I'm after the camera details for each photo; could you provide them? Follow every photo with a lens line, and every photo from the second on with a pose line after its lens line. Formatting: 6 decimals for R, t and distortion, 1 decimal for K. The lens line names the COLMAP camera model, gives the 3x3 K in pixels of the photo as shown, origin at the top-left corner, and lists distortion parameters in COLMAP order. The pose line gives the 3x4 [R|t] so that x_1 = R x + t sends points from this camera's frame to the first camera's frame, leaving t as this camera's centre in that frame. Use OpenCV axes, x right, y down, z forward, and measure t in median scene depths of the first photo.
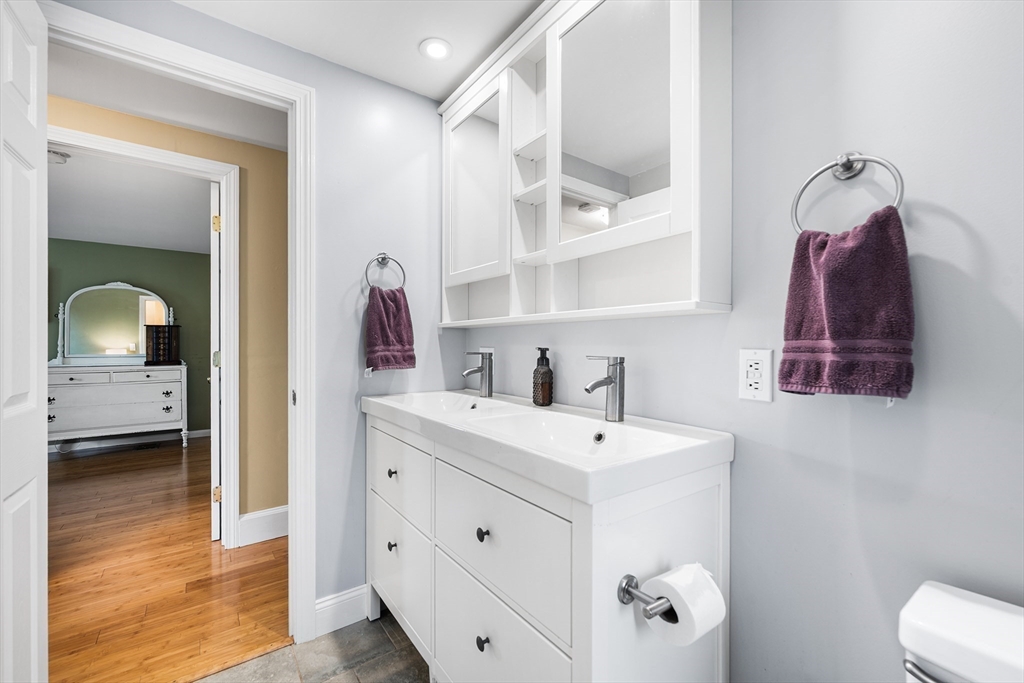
lens RADIAL K [[416.2, 0, 510.7], [0, 416.2, 351.6], [0, 0, 1]] dist [-0.001286, -0.000112]
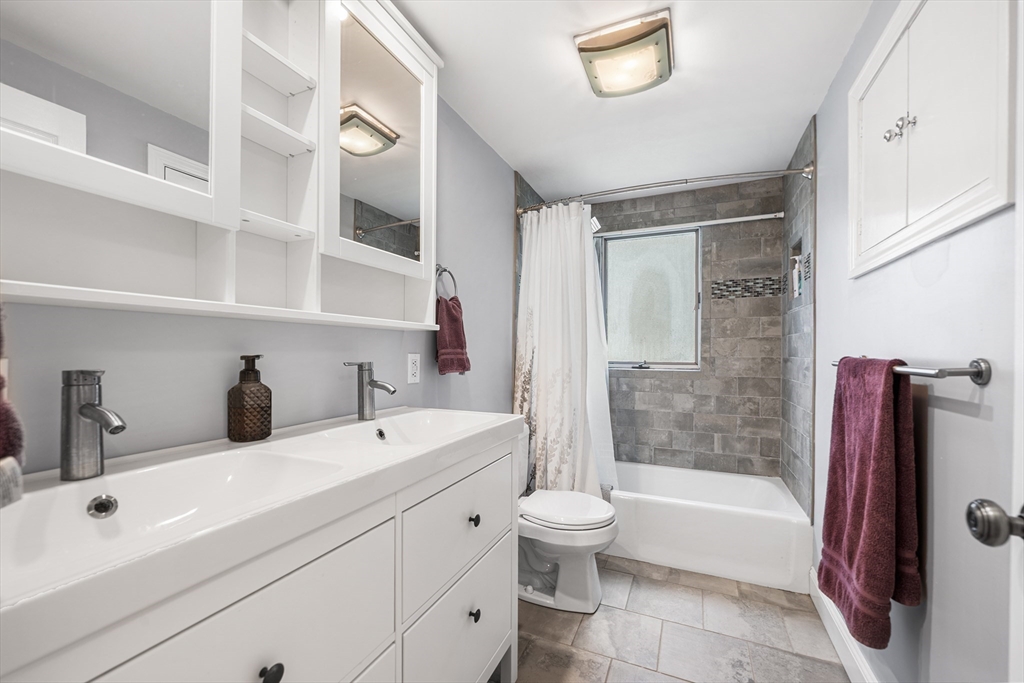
lens RADIAL K [[416.2, 0, 510.7], [0, 416.2, 351.6], [0, 0, 1]] dist [-0.001286, -0.000112]
pose [[-0.491589, 0.008300, 0.870788, -0.722310], [0.026762, 0.999626, 0.005581, -0.007686], [-0.870416, 0.026048, -0.491628, 0.974218]]
